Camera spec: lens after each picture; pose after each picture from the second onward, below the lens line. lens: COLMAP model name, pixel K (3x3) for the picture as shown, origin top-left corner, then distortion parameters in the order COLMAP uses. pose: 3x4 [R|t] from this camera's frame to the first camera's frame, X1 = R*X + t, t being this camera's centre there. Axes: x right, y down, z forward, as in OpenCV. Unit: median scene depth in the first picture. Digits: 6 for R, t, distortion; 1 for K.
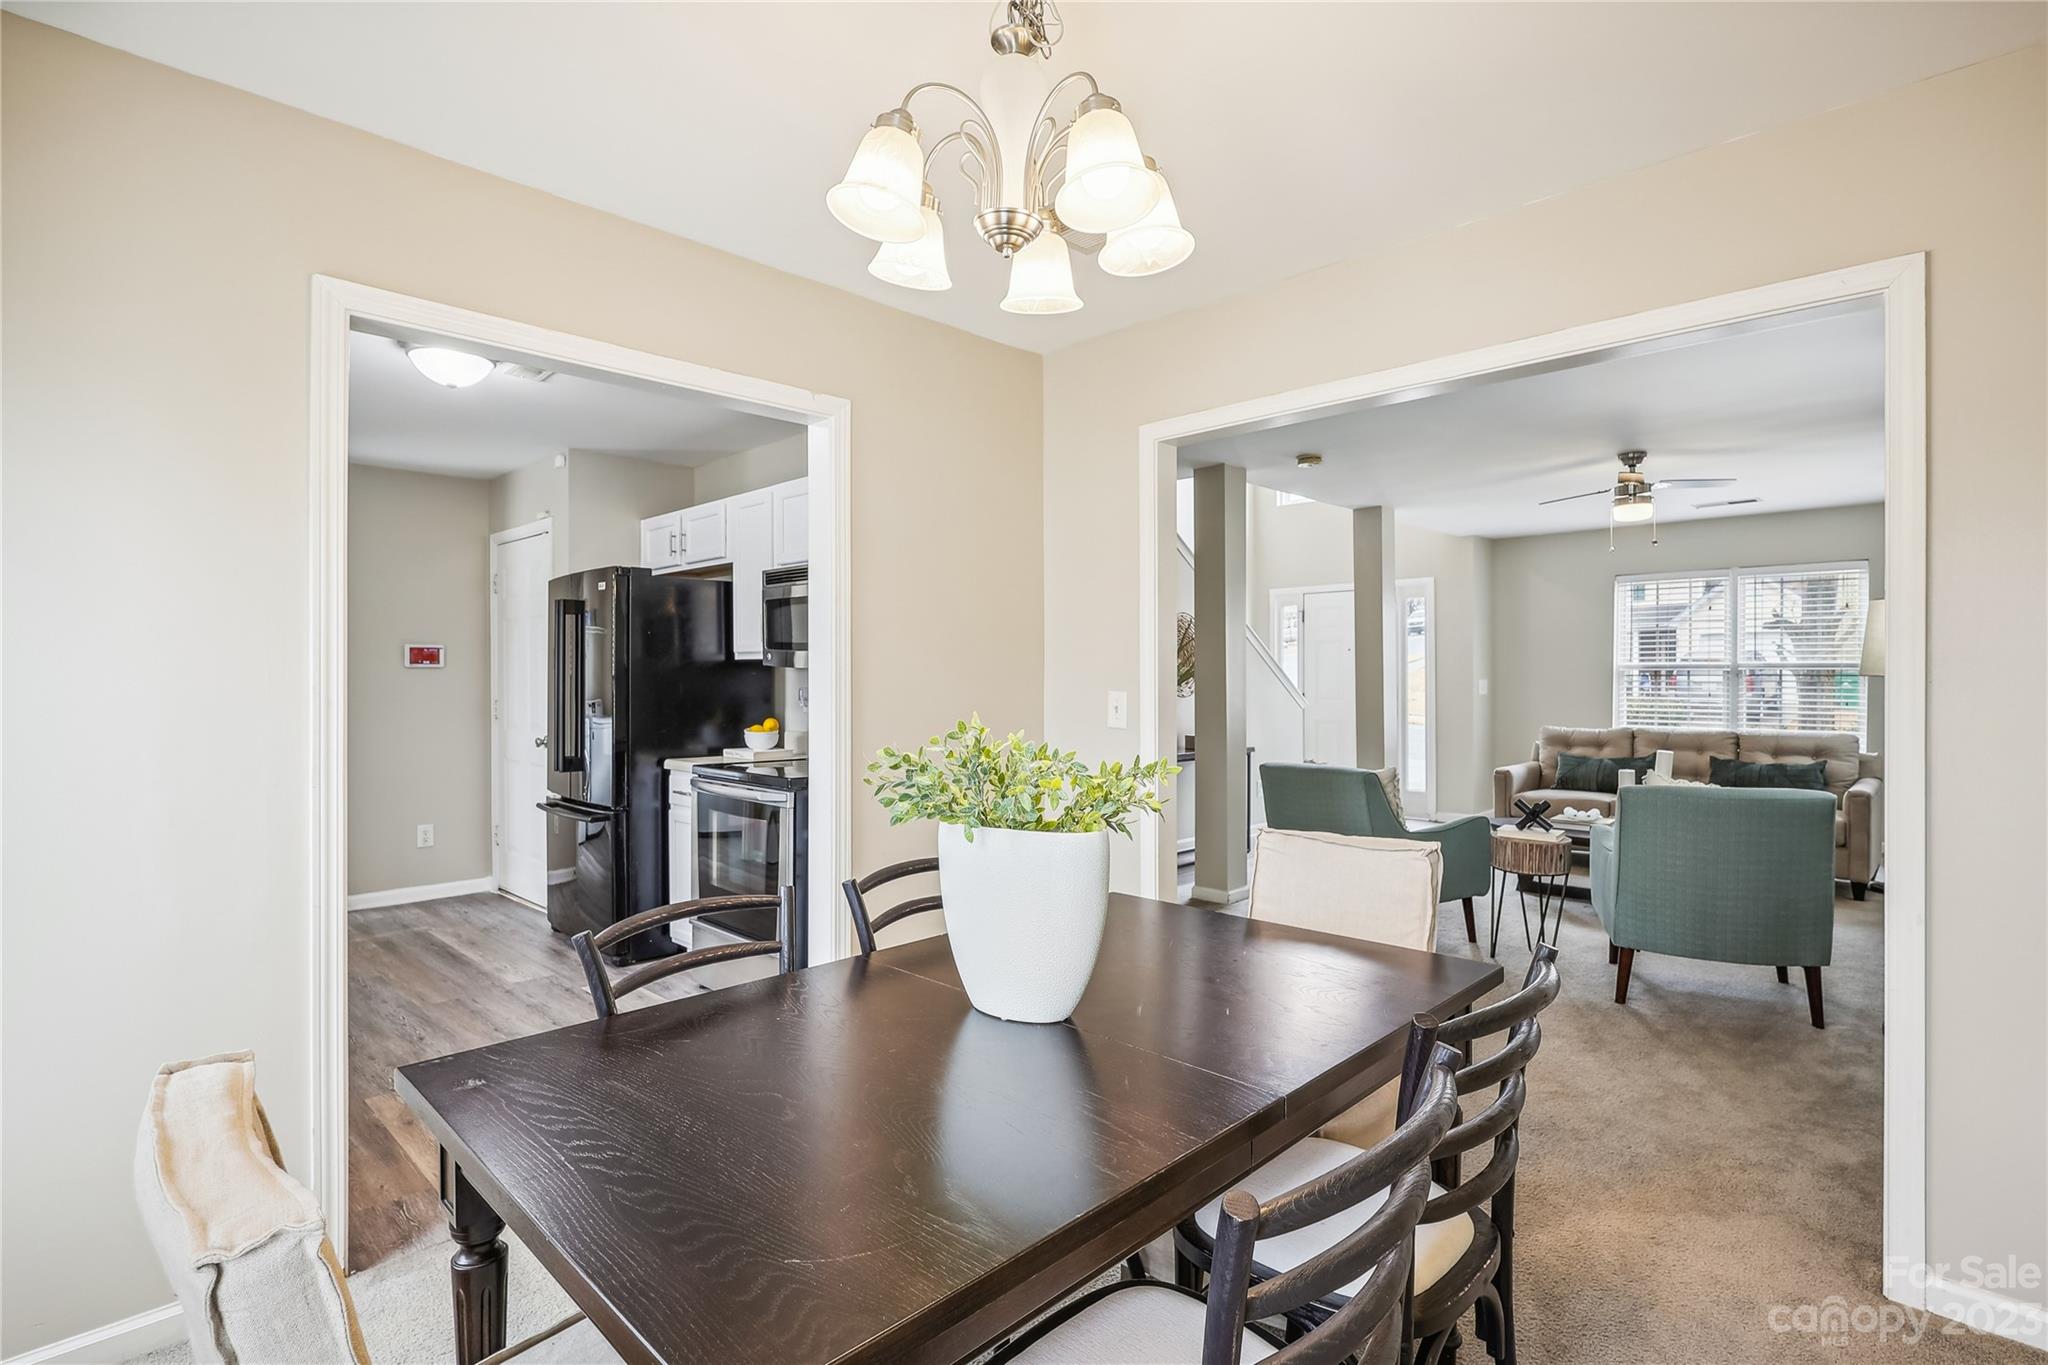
lens RADIAL K [[994.2, 0, 1024.9], [0, 994.2, 678.6], [0, 0, 1]] dist [-0.002077, 0.000539]
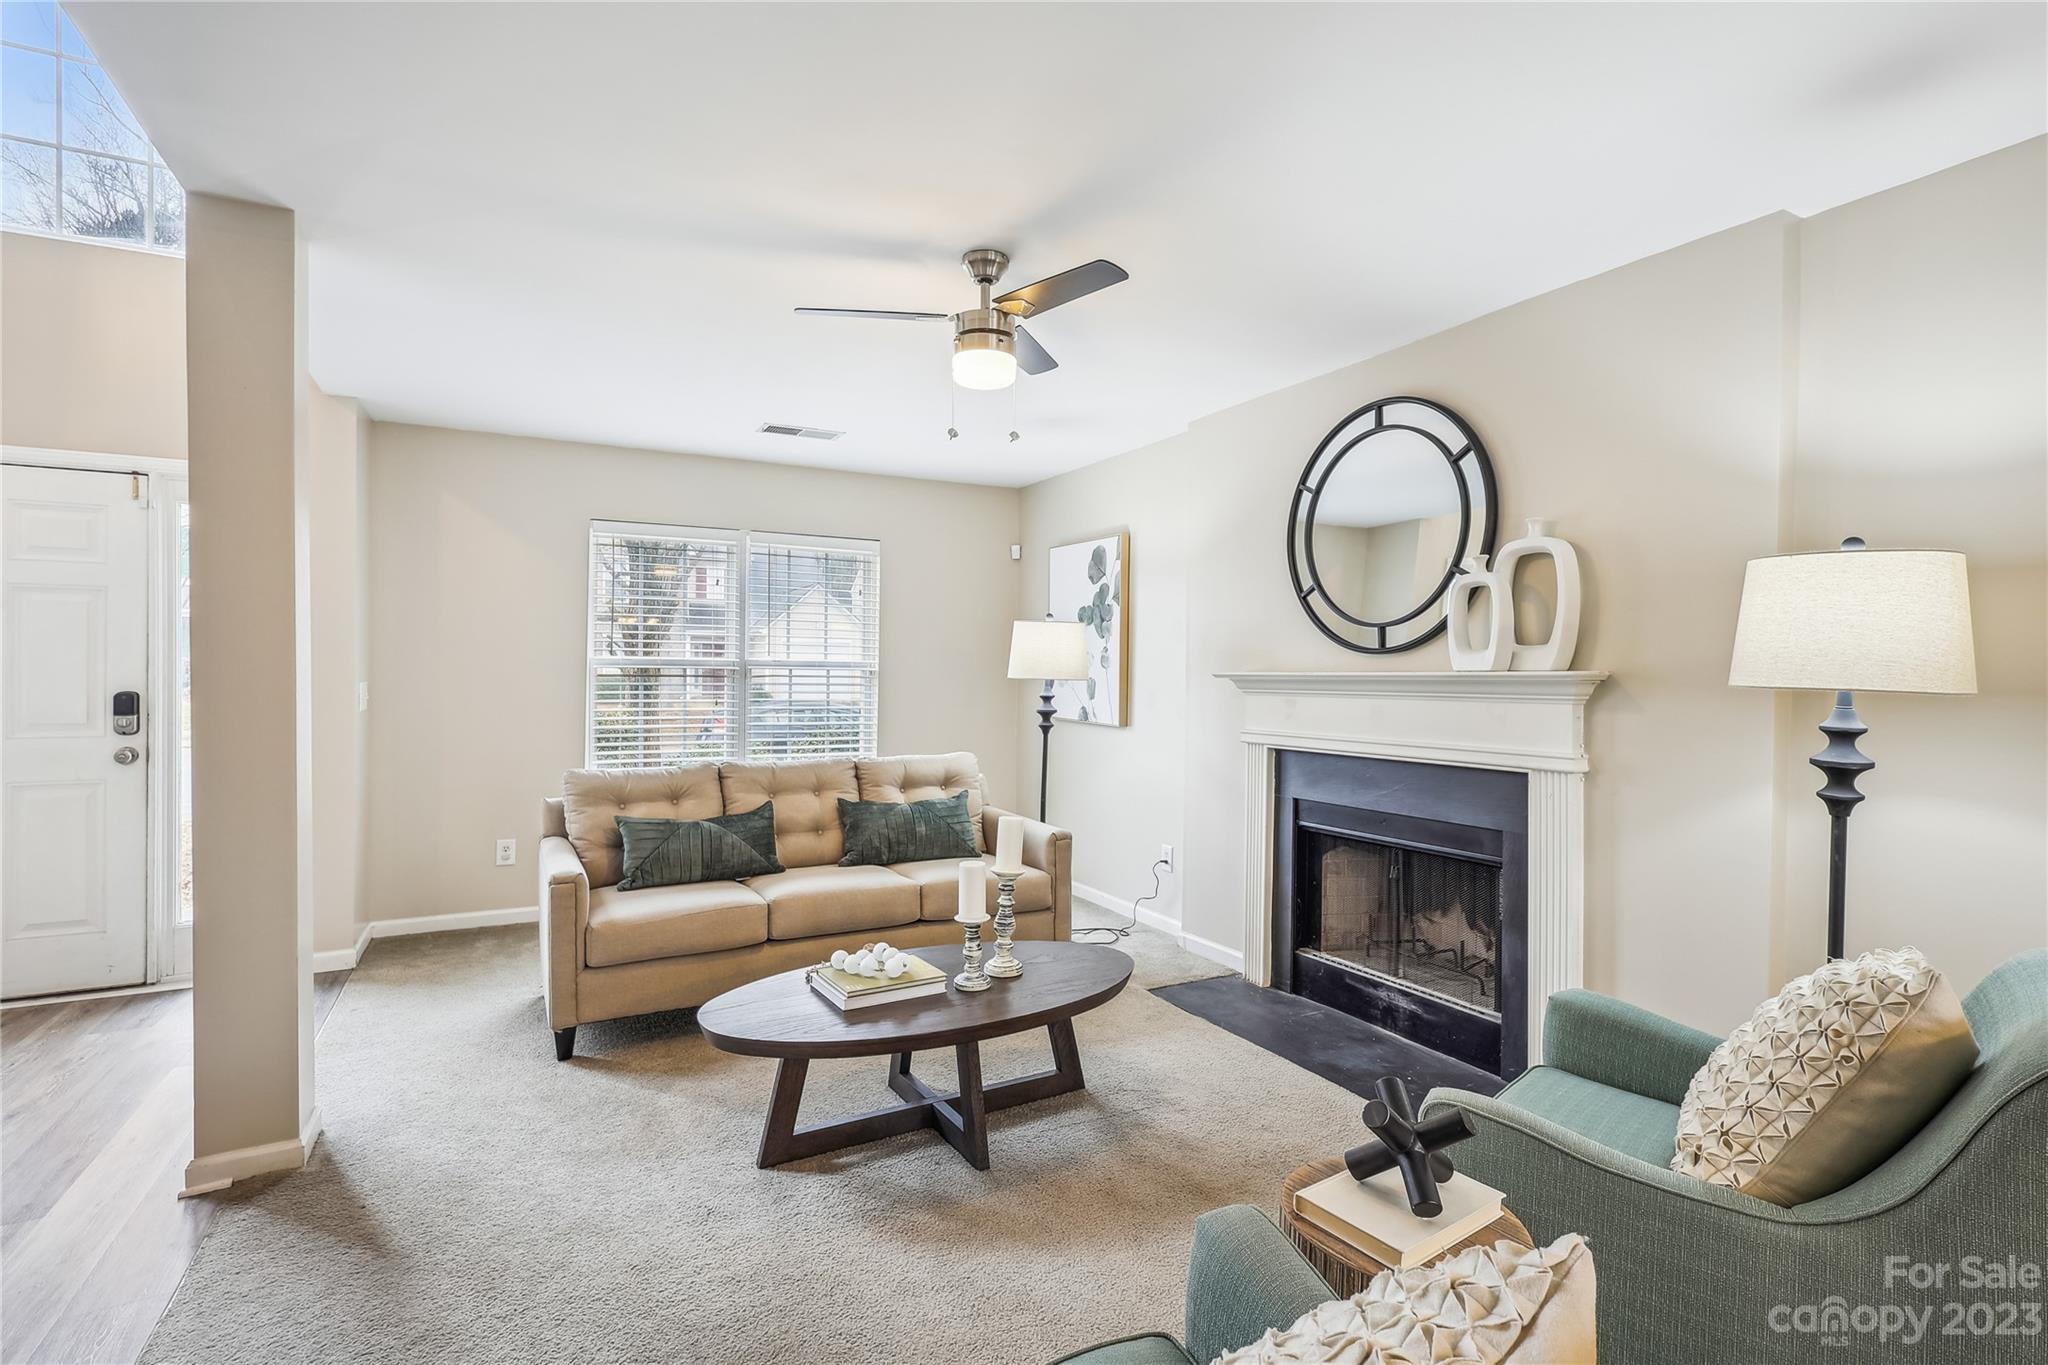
lens RADIAL K [[975.8, 0, 1023.4], [0, 975.8, 676.6], [0, 0, 1]] dist [0.003041, 0.000669]
pose [[0.299382, 0.003212, 0.954128, 0.125142], [-0.005749, 0.999982, -0.001563, -0.004525], [-0.954116, -0.005017, 0.299395, 0.839823]]
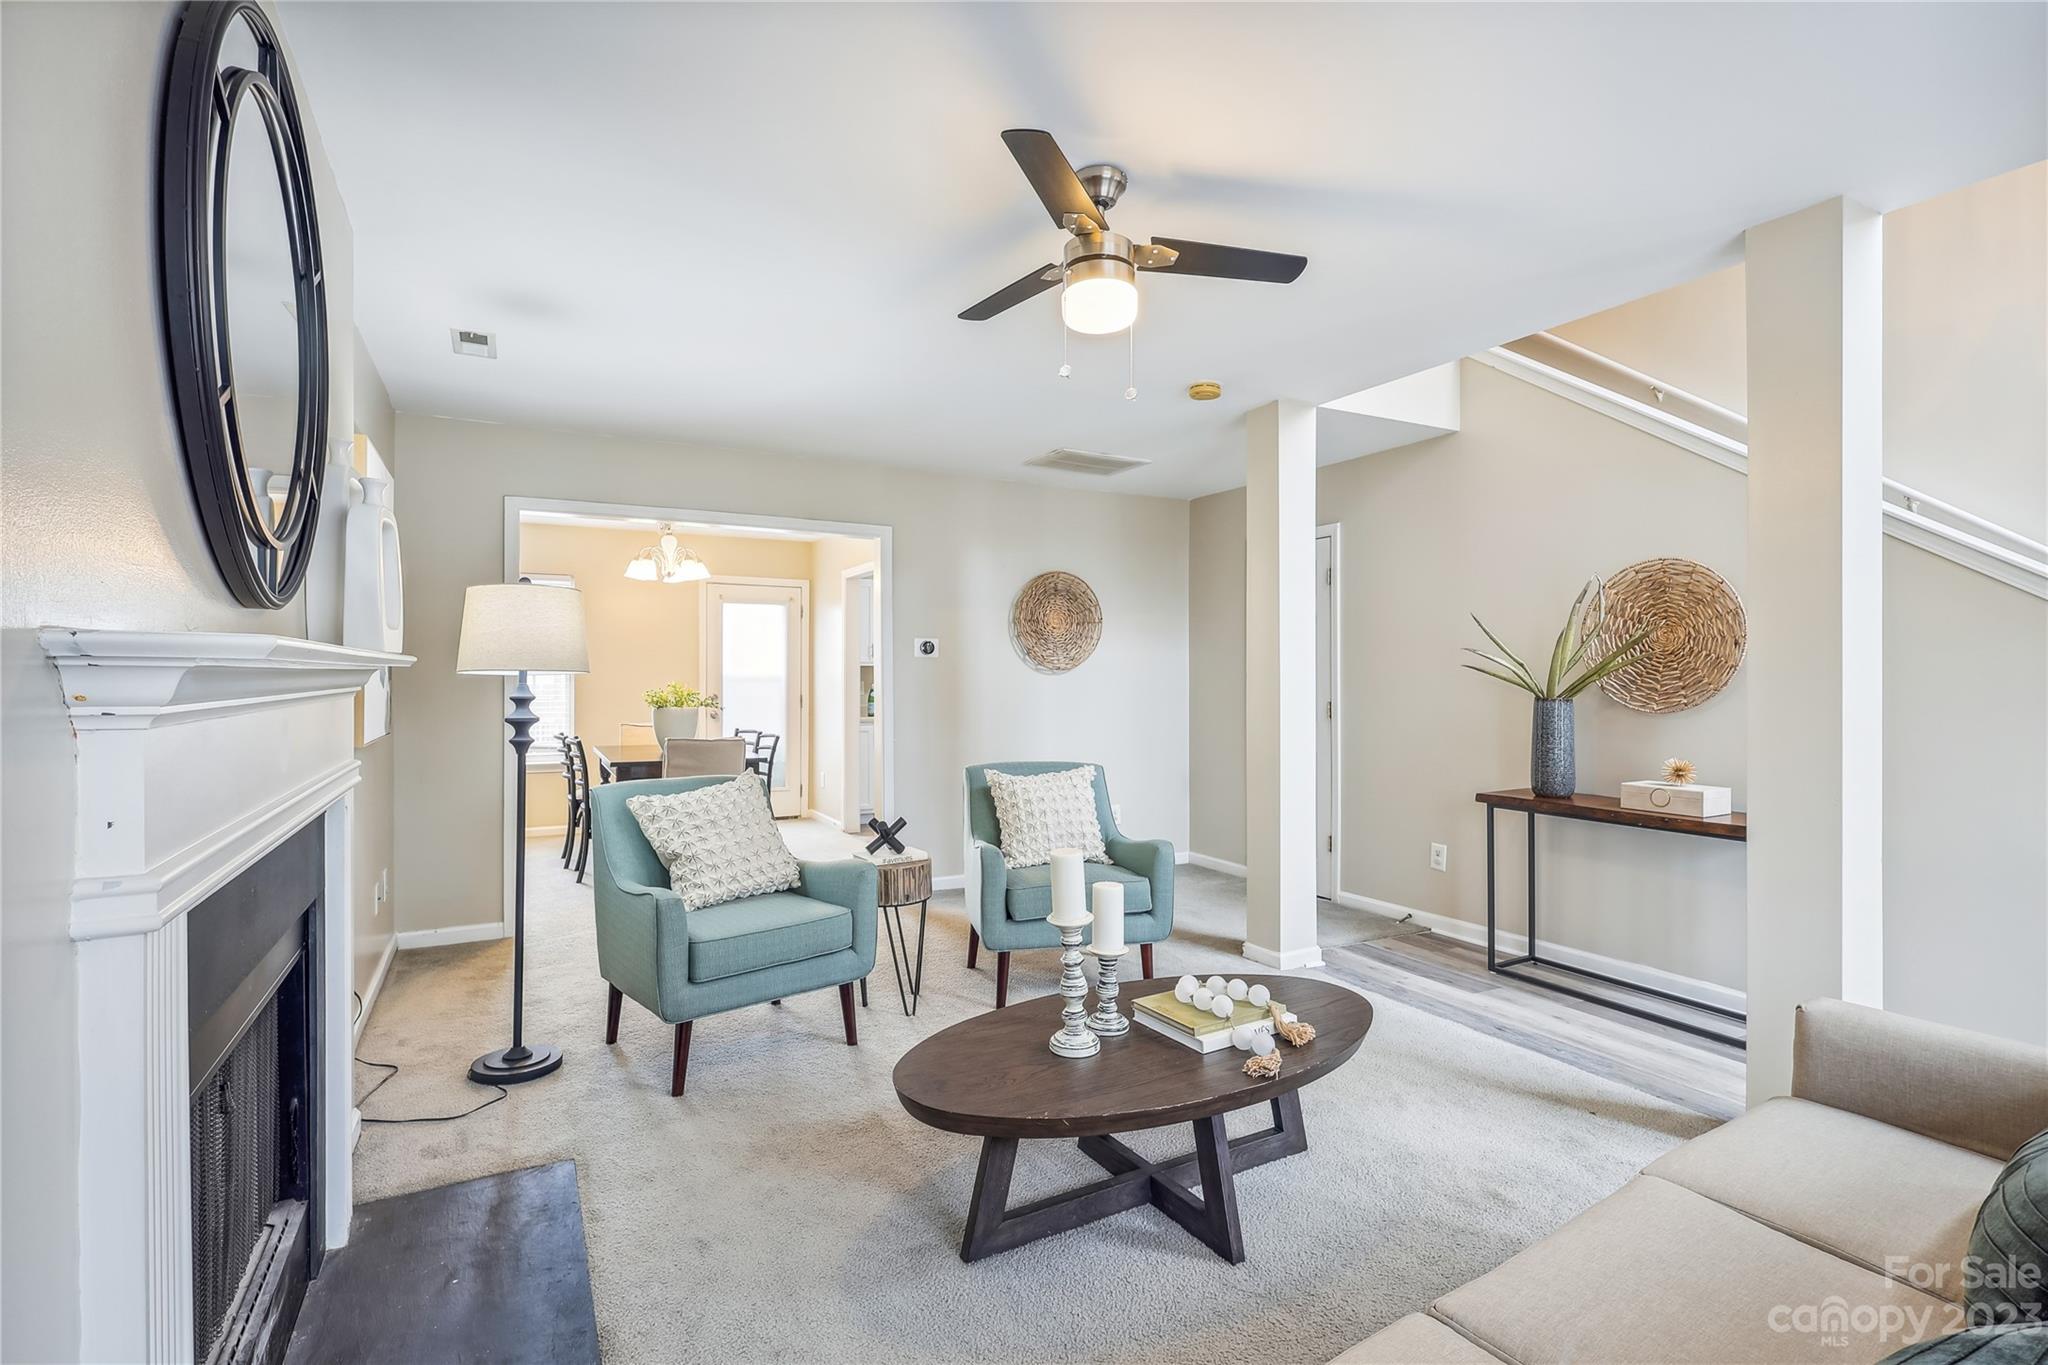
lens RADIAL K [[975.8, 0, 1023.4], [0, 975.8, 676.6], [0, 0, 1]] dist [0.003041, 0.000669]
pose [[-0.304132, 0.002406, -0.952627, 0.504602], [0.000018, 0.999997, 0.002519, -0.003374], [0.952630, 0.000749, -0.304131, 0.951473]]
